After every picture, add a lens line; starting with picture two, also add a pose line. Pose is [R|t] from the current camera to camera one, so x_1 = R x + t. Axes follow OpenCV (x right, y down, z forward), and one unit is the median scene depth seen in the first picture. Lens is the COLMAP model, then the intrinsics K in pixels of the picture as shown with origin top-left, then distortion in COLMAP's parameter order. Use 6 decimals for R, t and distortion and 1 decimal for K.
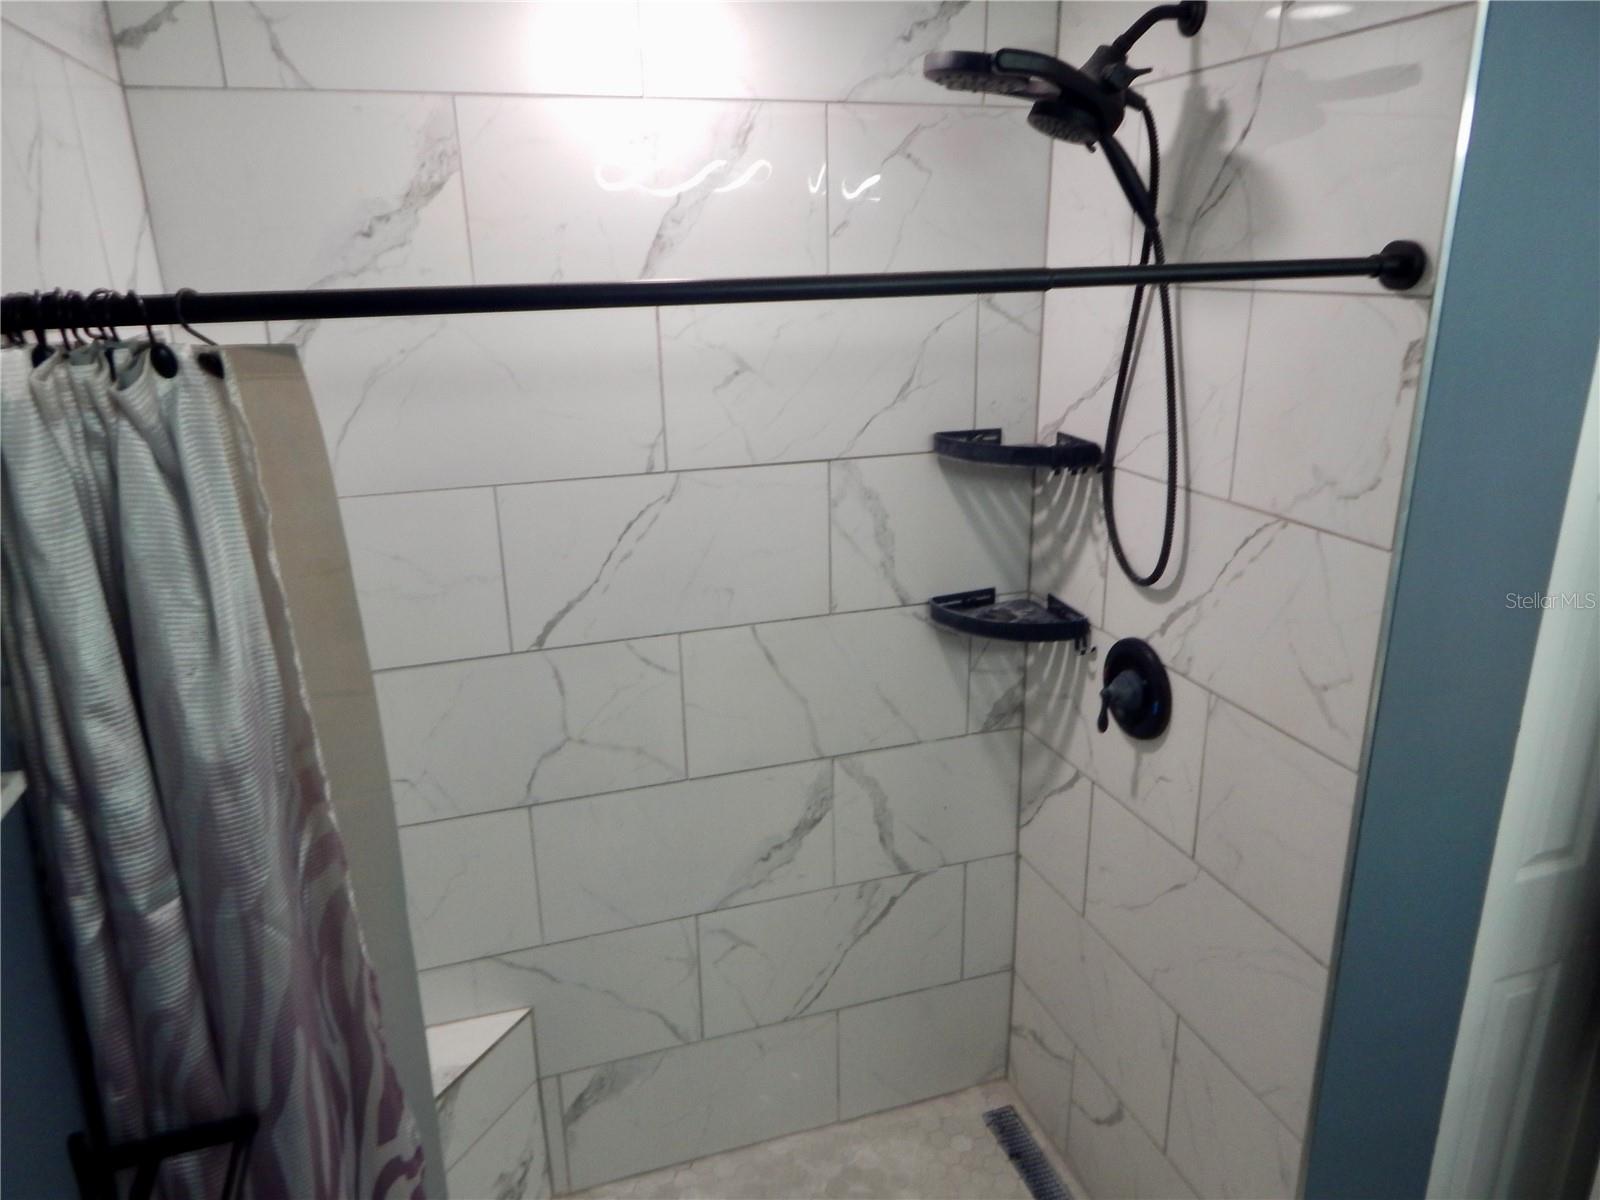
lens RADIAL K [[1087.2, 0, 804.2], [0, 1087.2, 598.7], [0, 0, 1]] dist [0.033829, -0.006200]
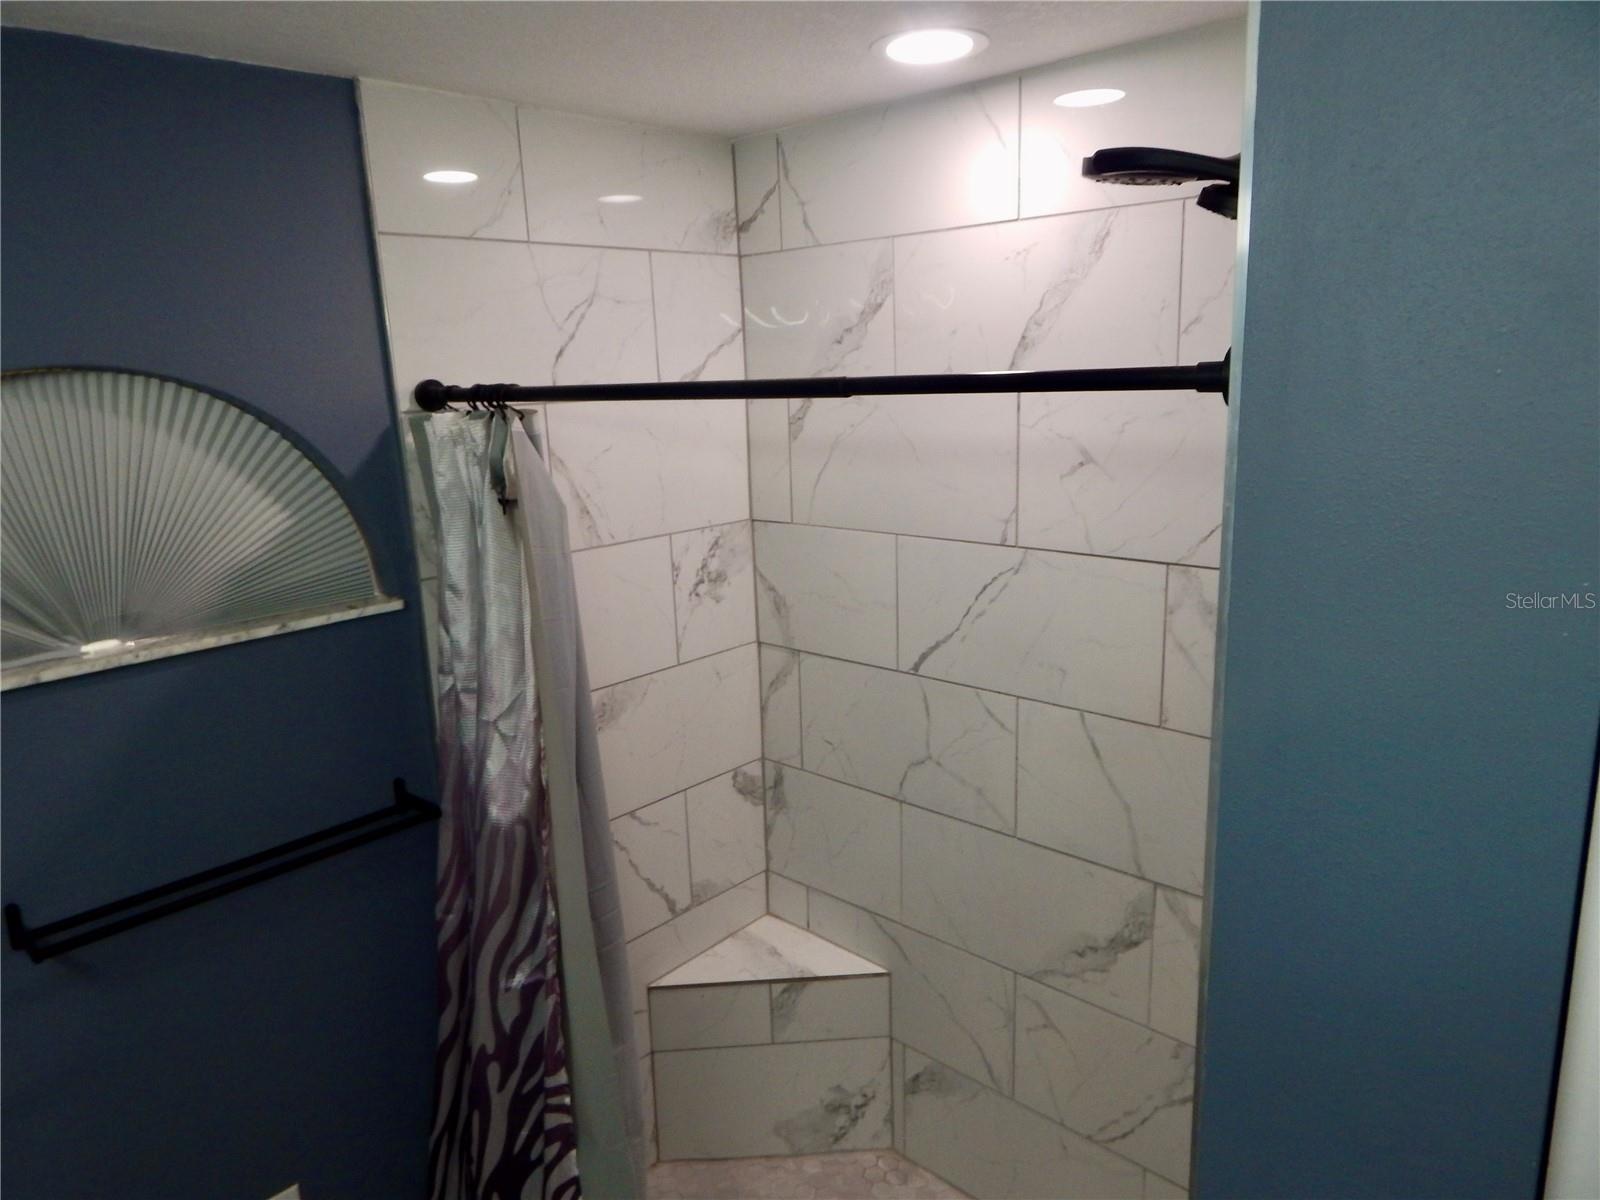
lens RADIAL K [[1087.2, 0, 801.9], [0, 1087.2, 593.6], [0, 0, 1]] dist [0.033829, -0.006200]
pose [[0.489105, 0.189953, -0.851289, 0.705240], [-0.245646, 0.966491, 0.074524, -0.098714], [0.836919, 0.172666, 0.519377, 0.256893]]
